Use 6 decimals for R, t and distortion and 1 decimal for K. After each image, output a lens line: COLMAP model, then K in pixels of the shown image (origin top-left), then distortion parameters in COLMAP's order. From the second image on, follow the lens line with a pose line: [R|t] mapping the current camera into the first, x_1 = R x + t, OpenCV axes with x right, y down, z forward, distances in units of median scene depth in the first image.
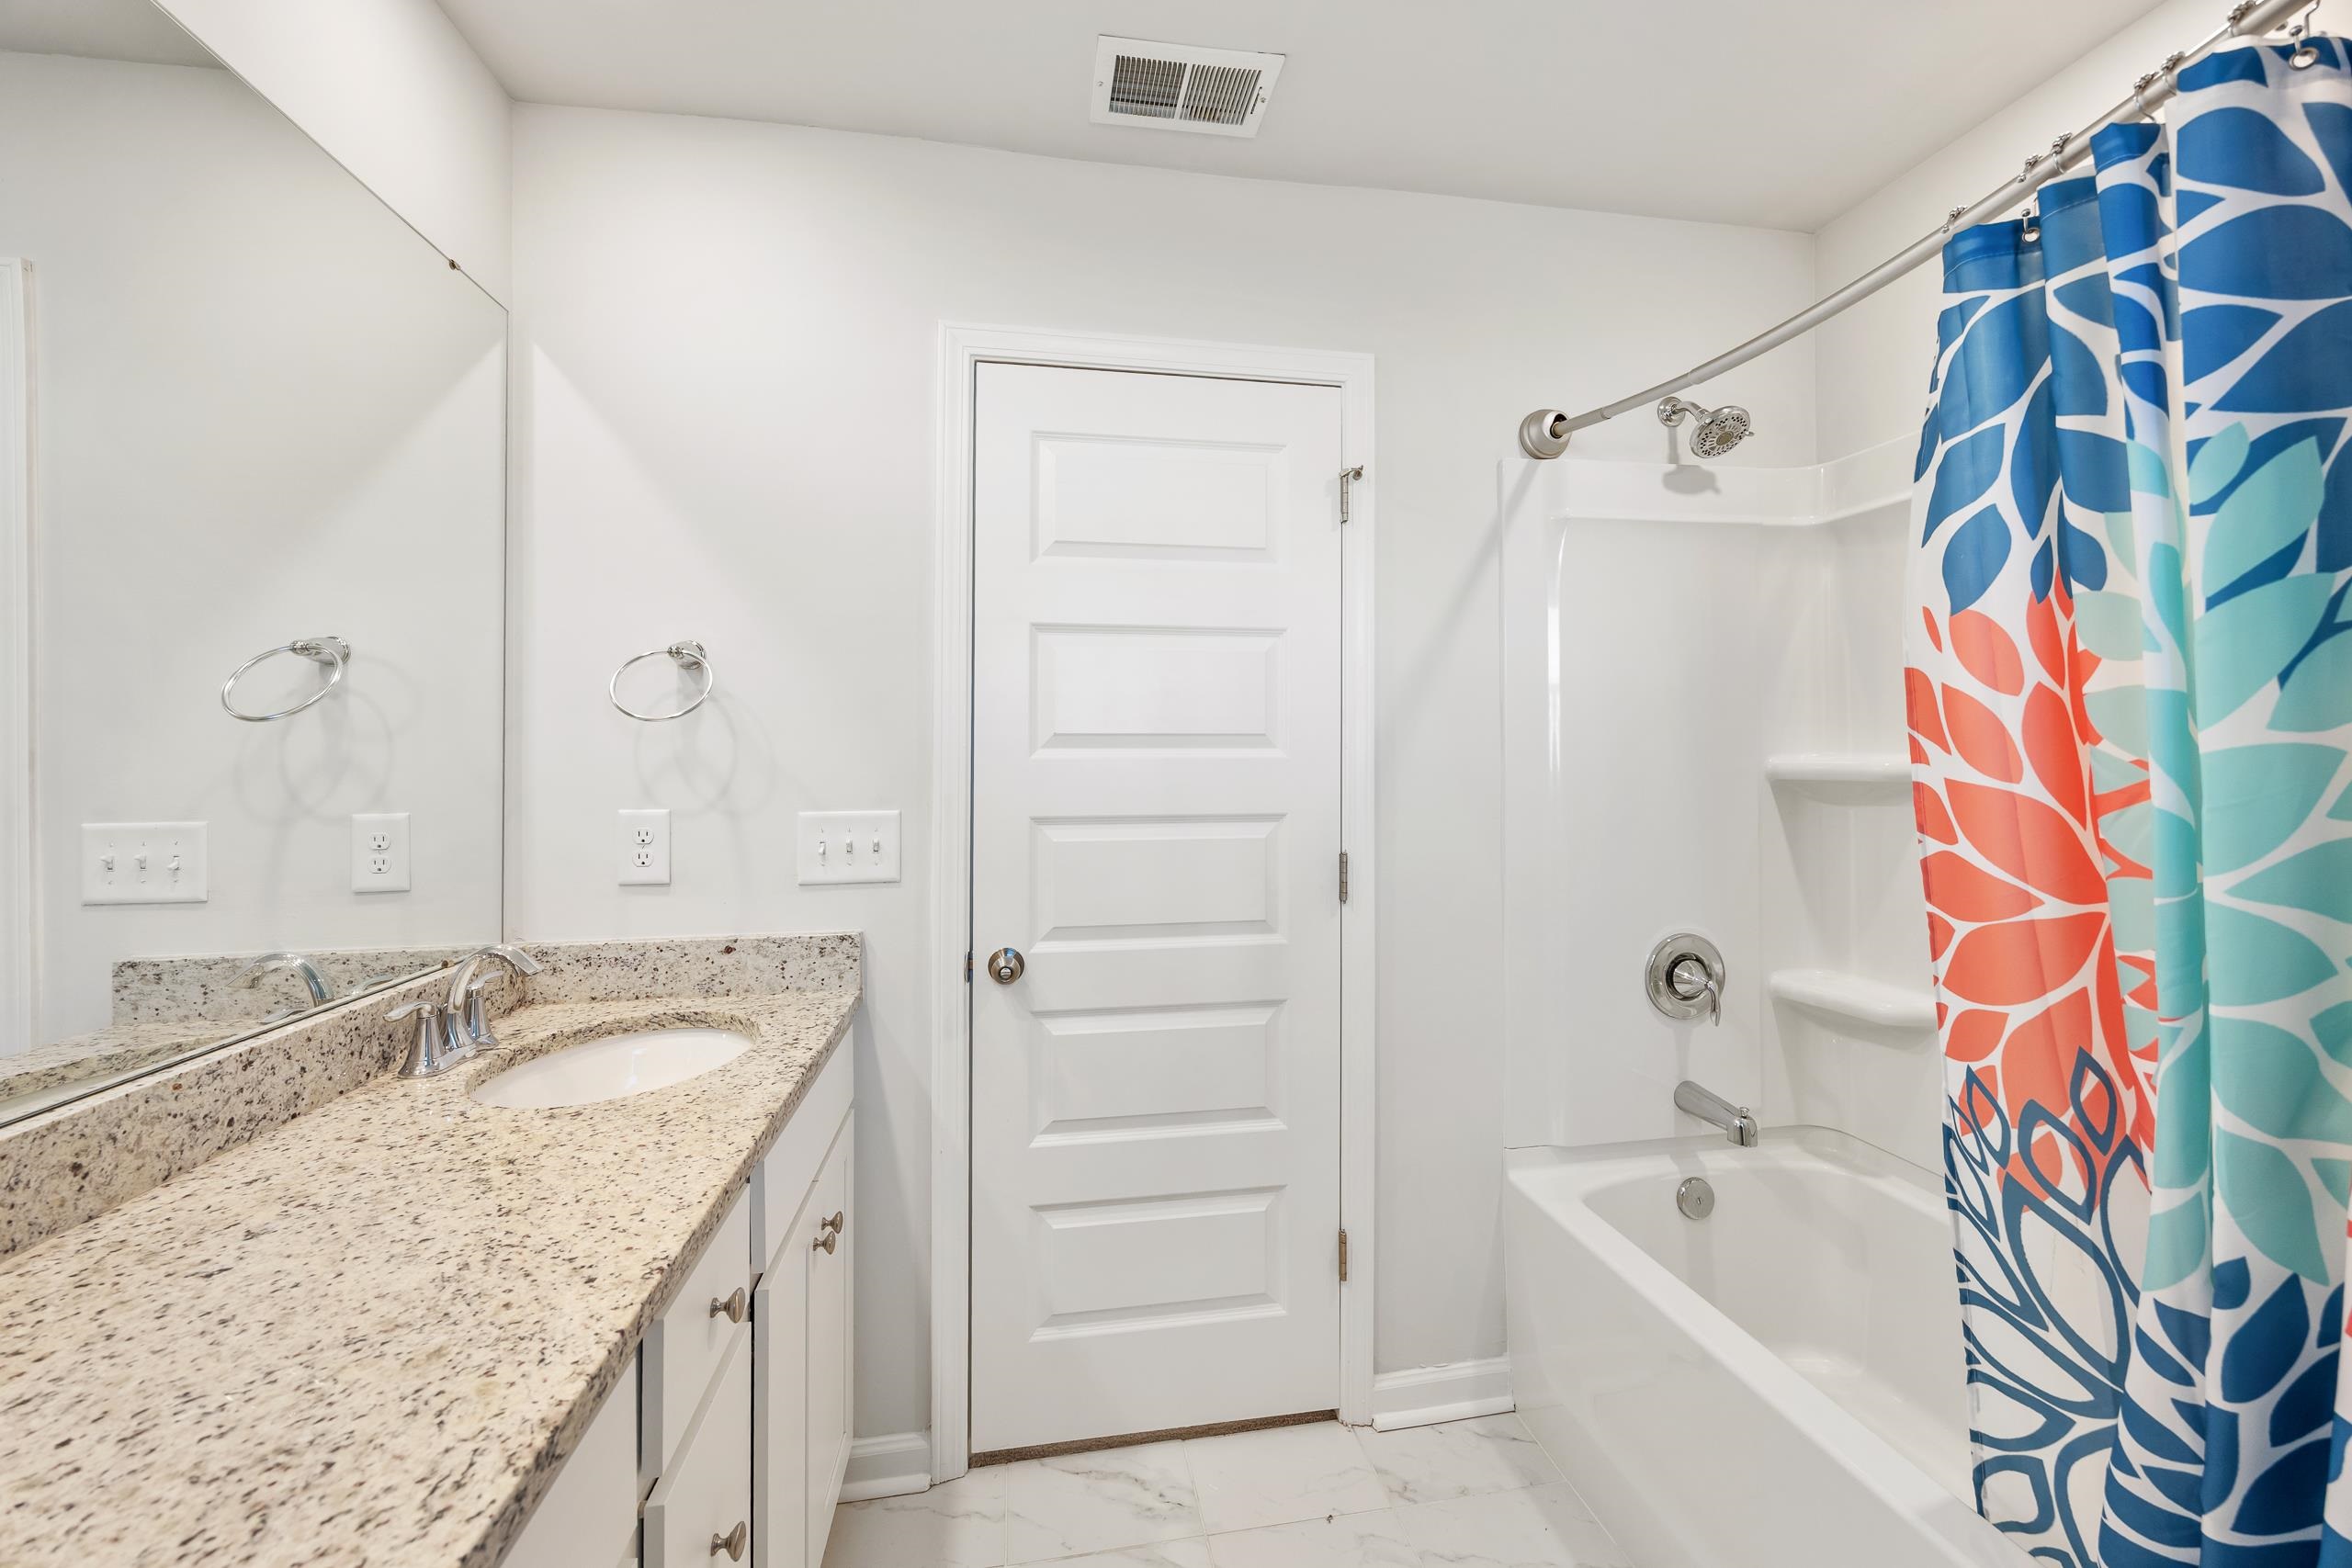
lens RADIAL K [[904.8, 0, 1171.1], [0, 904.8, 762.8], [0, 0, 1]] dist [-0.001021, -0.000206]
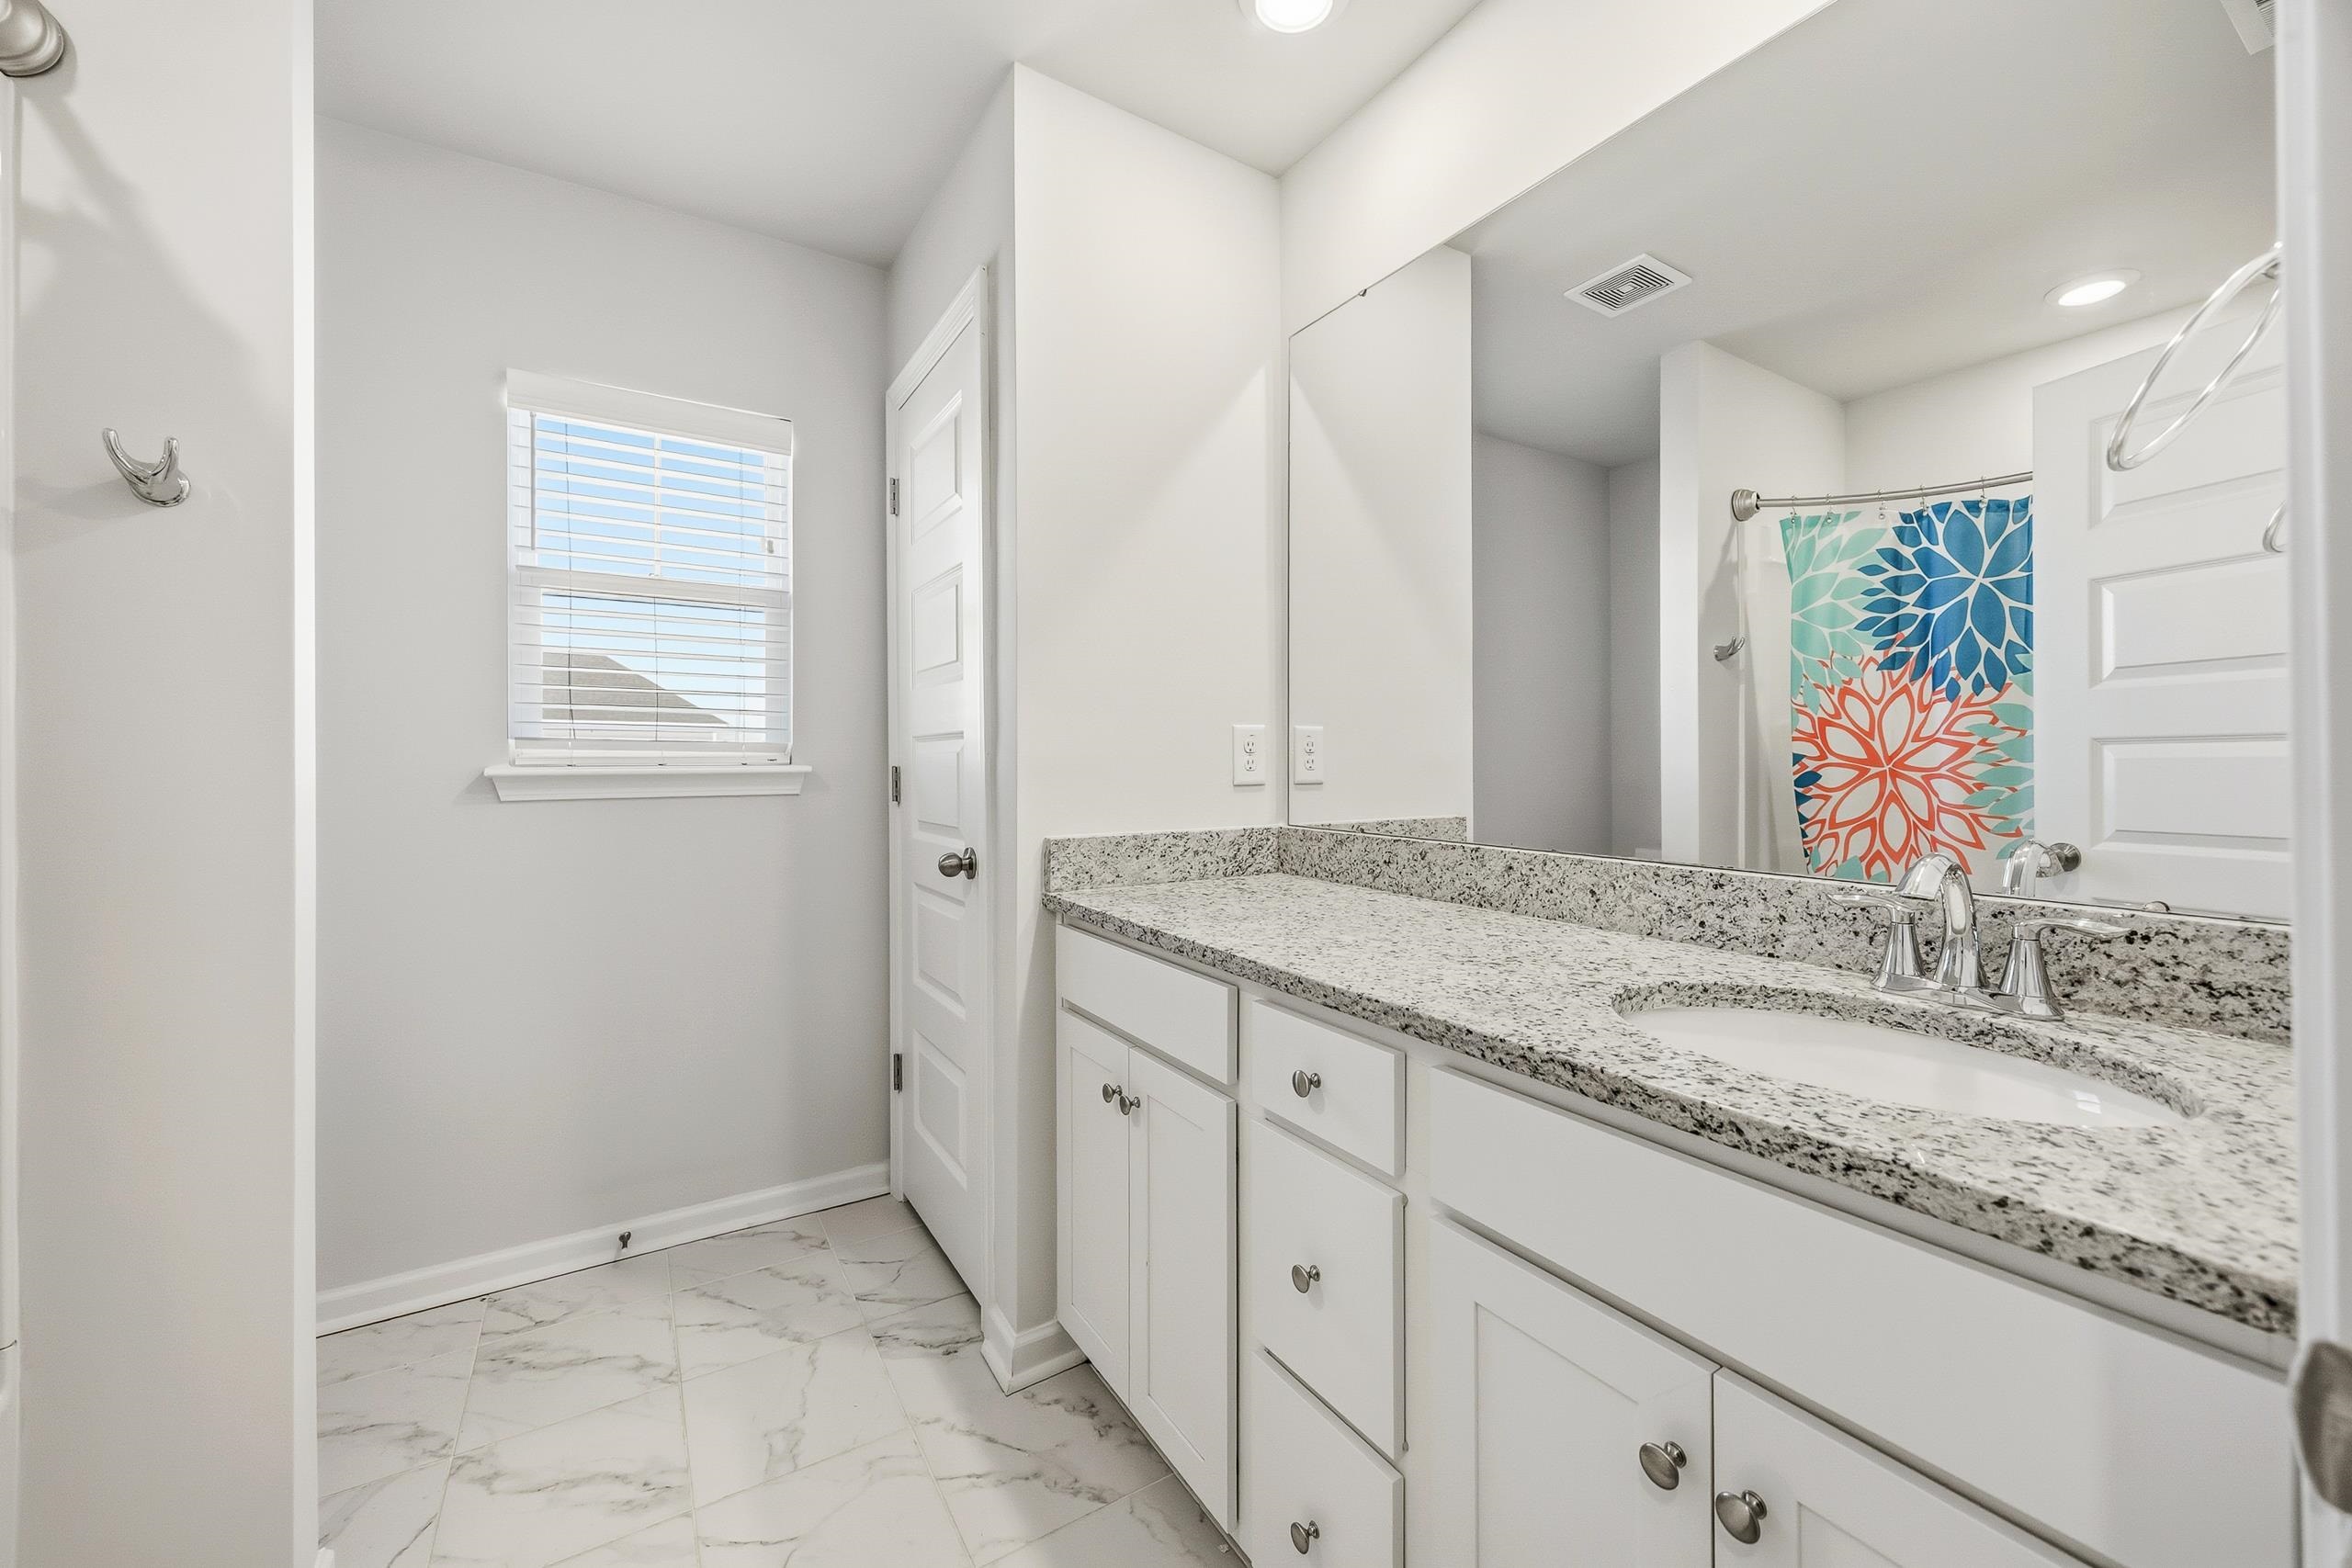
lens RADIAL K [[904.8, 0, 1190.6], [0, 904.8, 769.6], [0, 0, 1]] dist [-0.001021, -0.000206]
pose [[-0.925980, 0.014987, -0.377275, 0.090288], [0.010161, 0.999839, 0.014779, 0.150841], [0.377436, 0.009851, -0.925983, 1.829058]]
